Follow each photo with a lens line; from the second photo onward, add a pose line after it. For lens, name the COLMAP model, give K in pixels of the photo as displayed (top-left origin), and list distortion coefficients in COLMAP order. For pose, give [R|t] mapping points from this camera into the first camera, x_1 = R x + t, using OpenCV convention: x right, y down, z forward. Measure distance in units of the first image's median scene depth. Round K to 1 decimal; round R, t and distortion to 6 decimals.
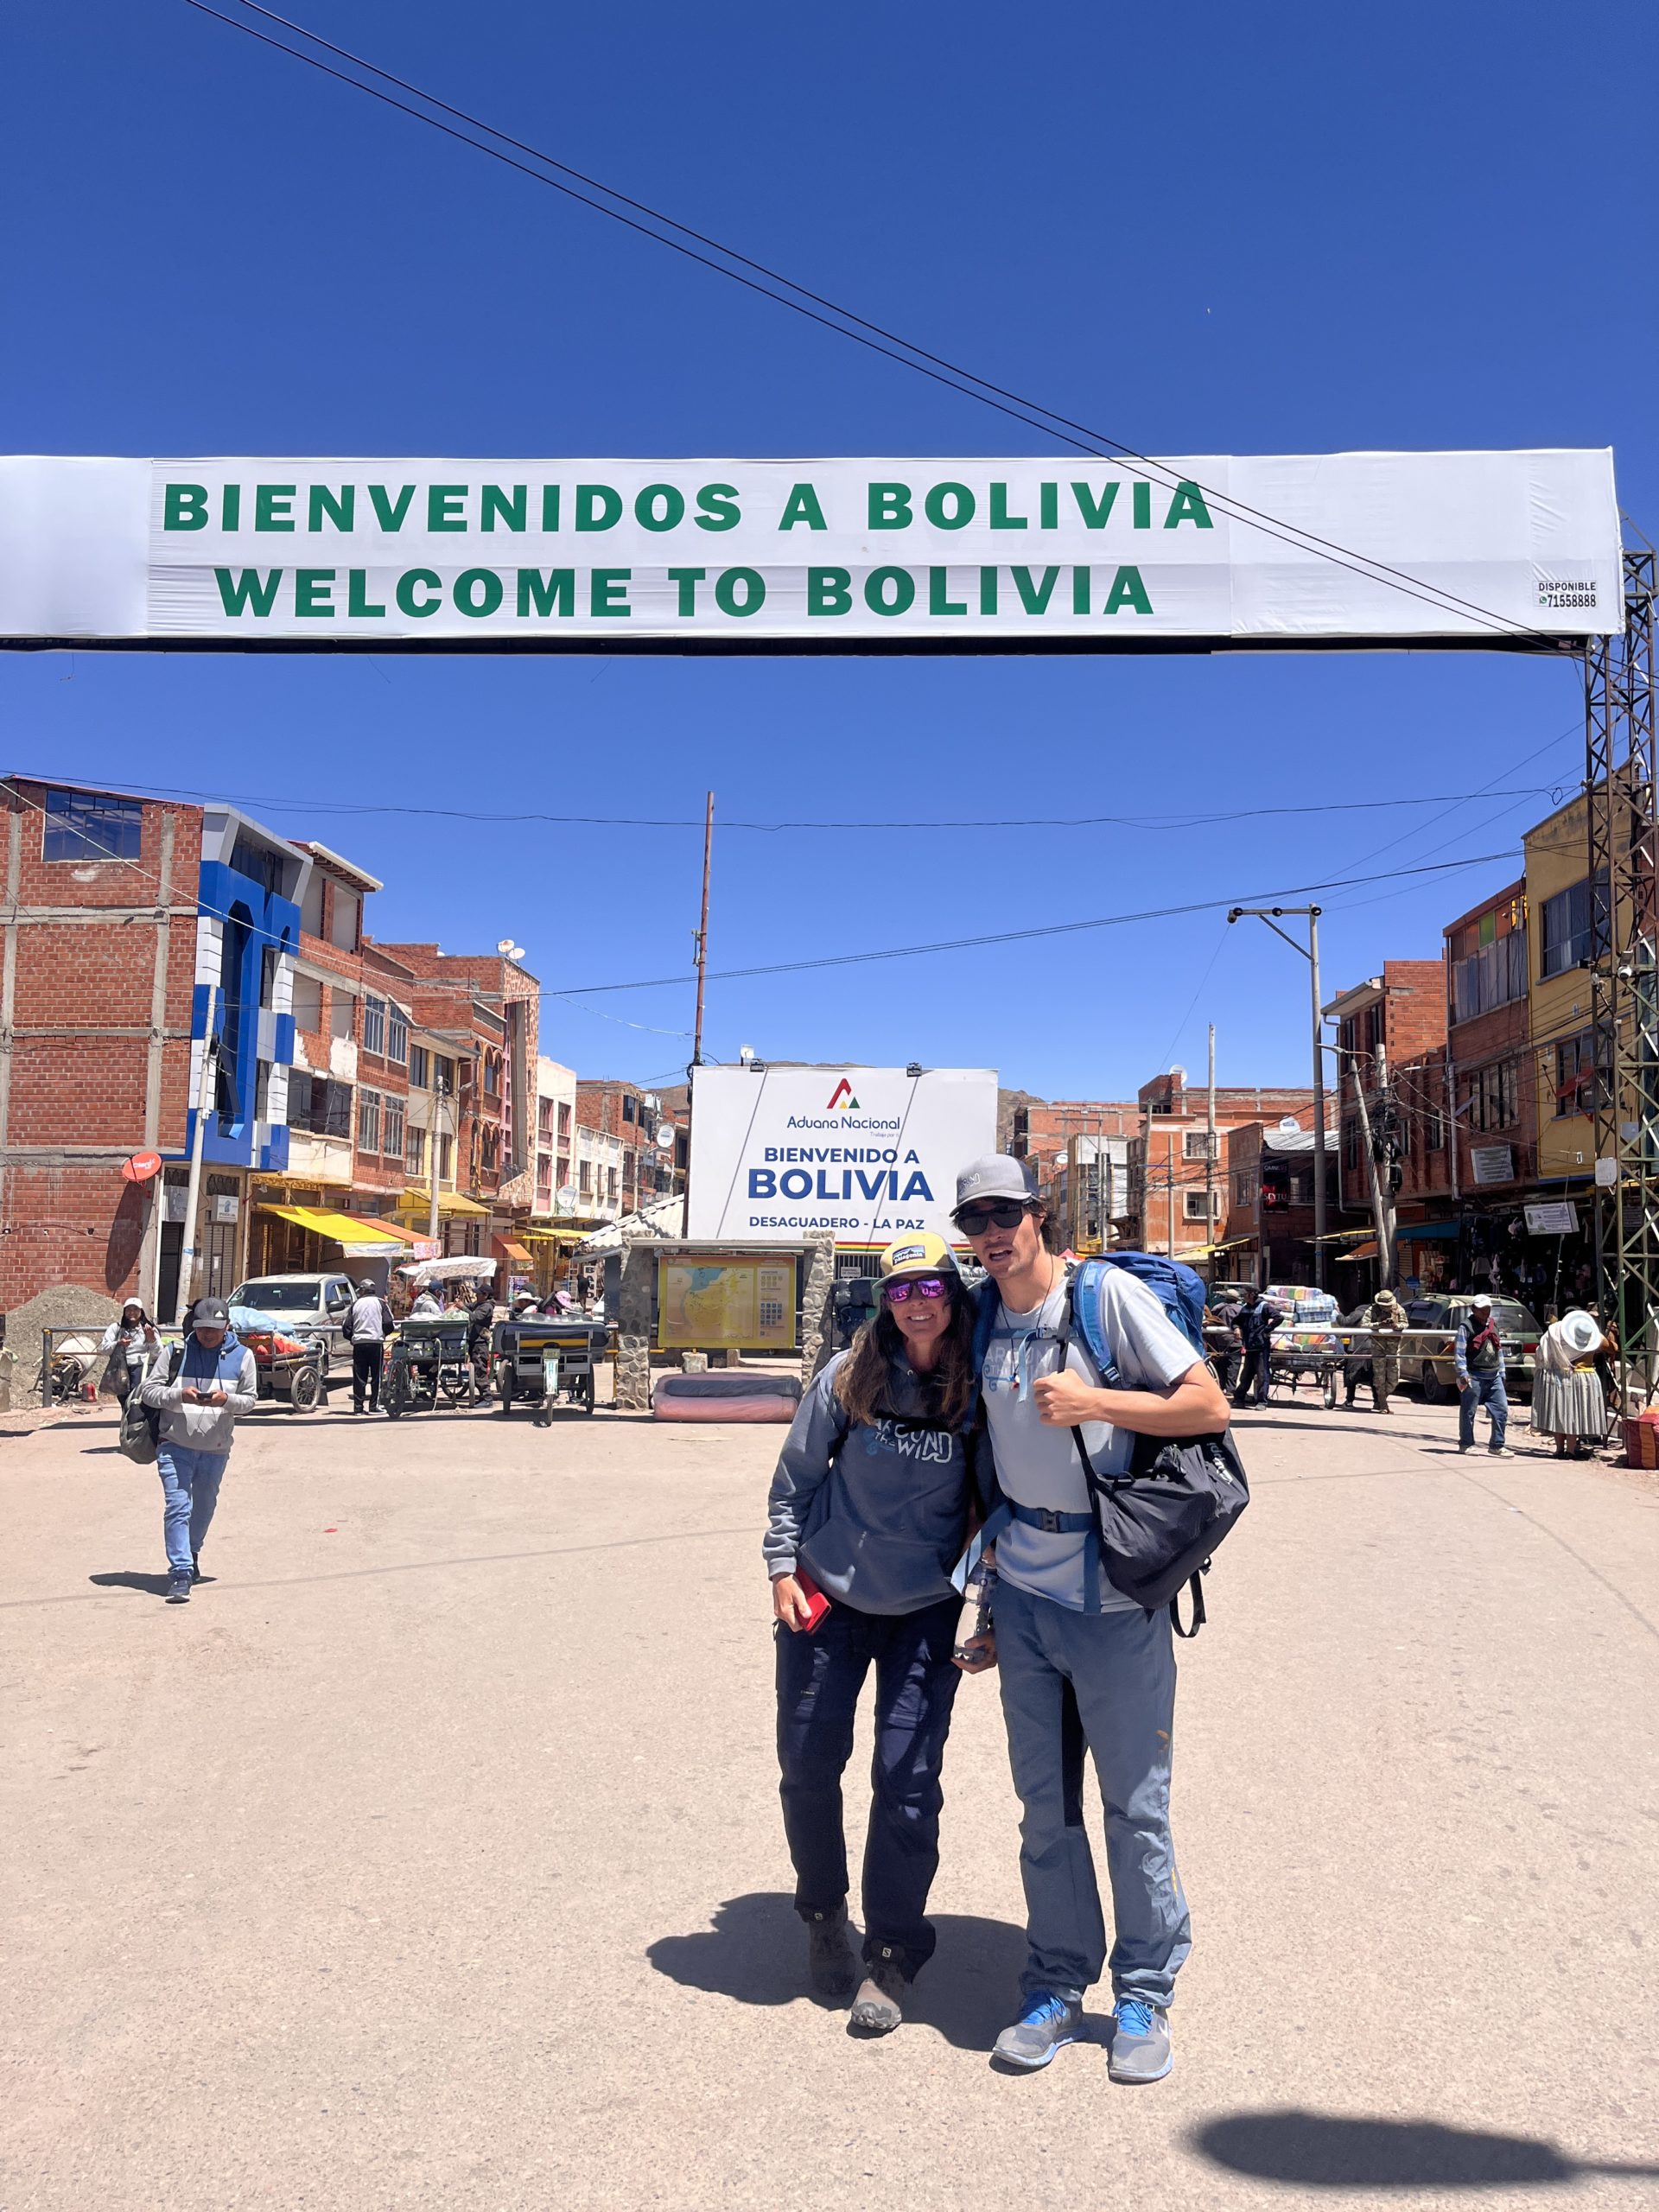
lens RADIAL K [[1678.5, 0, 833.6], [0, 1678.5, 1101.3], [0, 0, 1]] dist [0.068655, -0.003516]
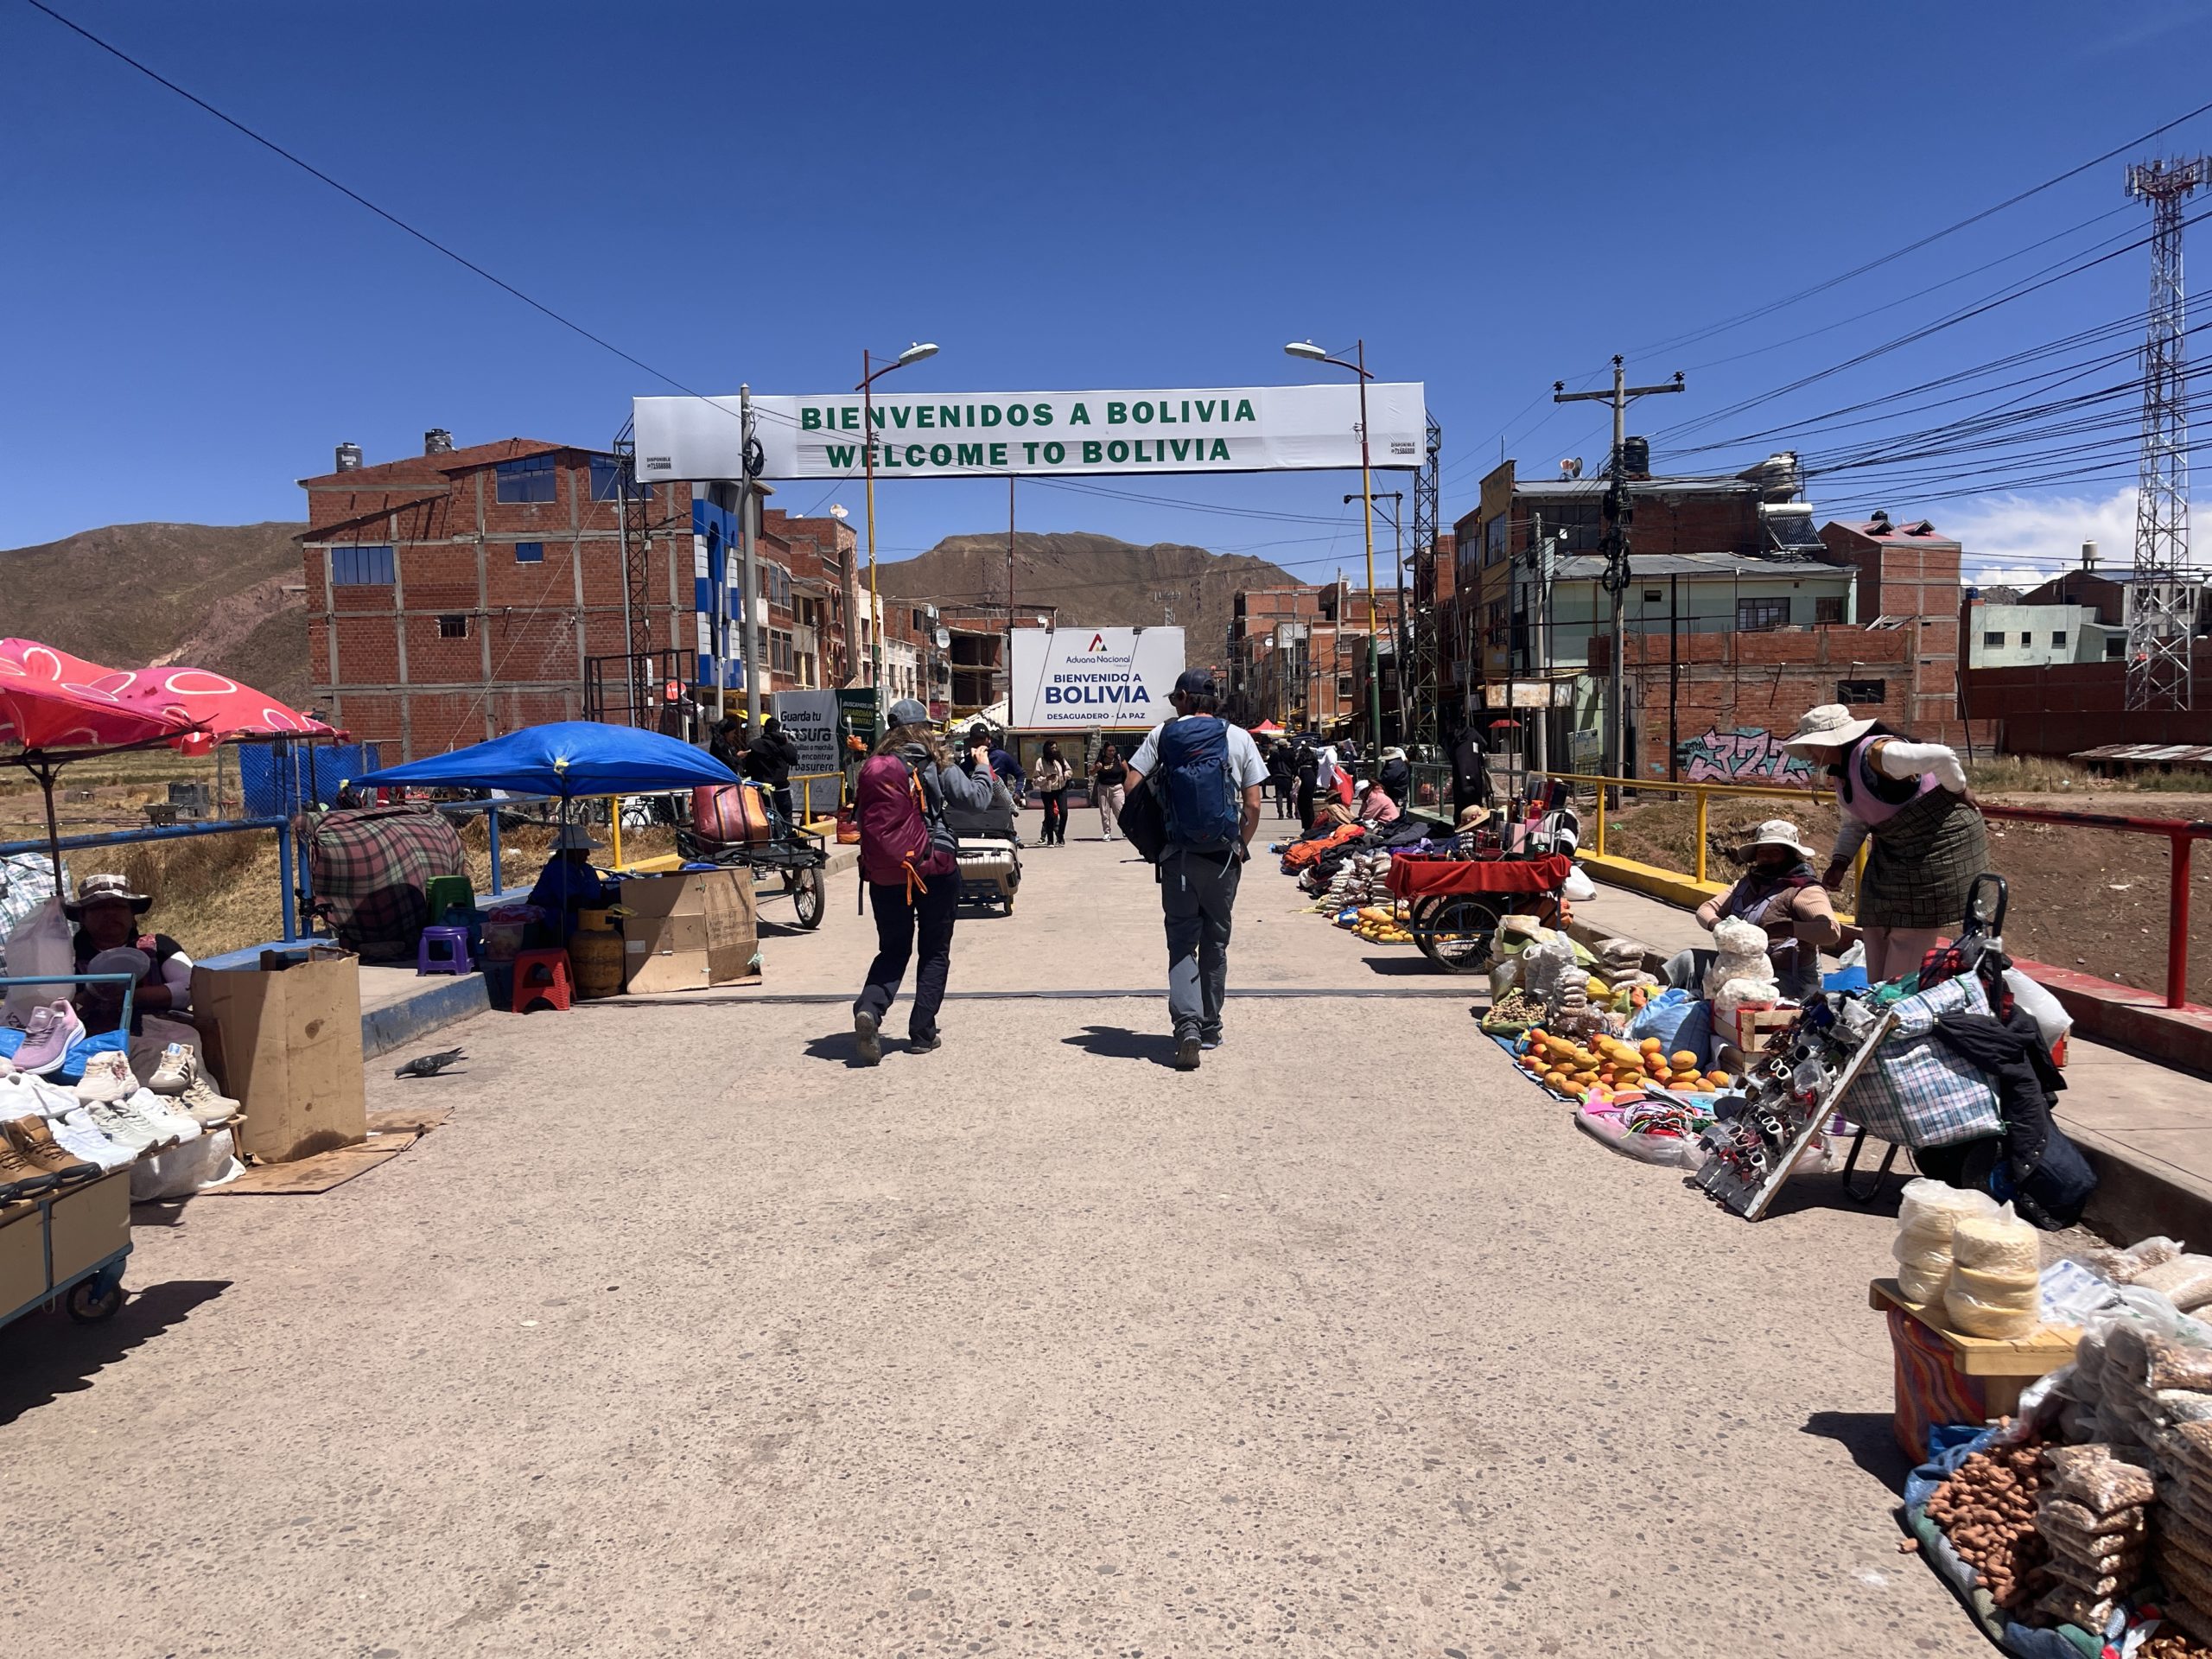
lens RADIAL K [[1678.5, 0, 1111.3], [0, 1678.5, 828.2], [0, 0, 1]] dist [0.068655, -0.003516]
pose [[0.999253, -0.031467, 0.022448, -0.044227], [0.027704, 0.988030, 0.151753, -0.138384], [-0.026954, -0.151017, 0.988164, -1.358888]]
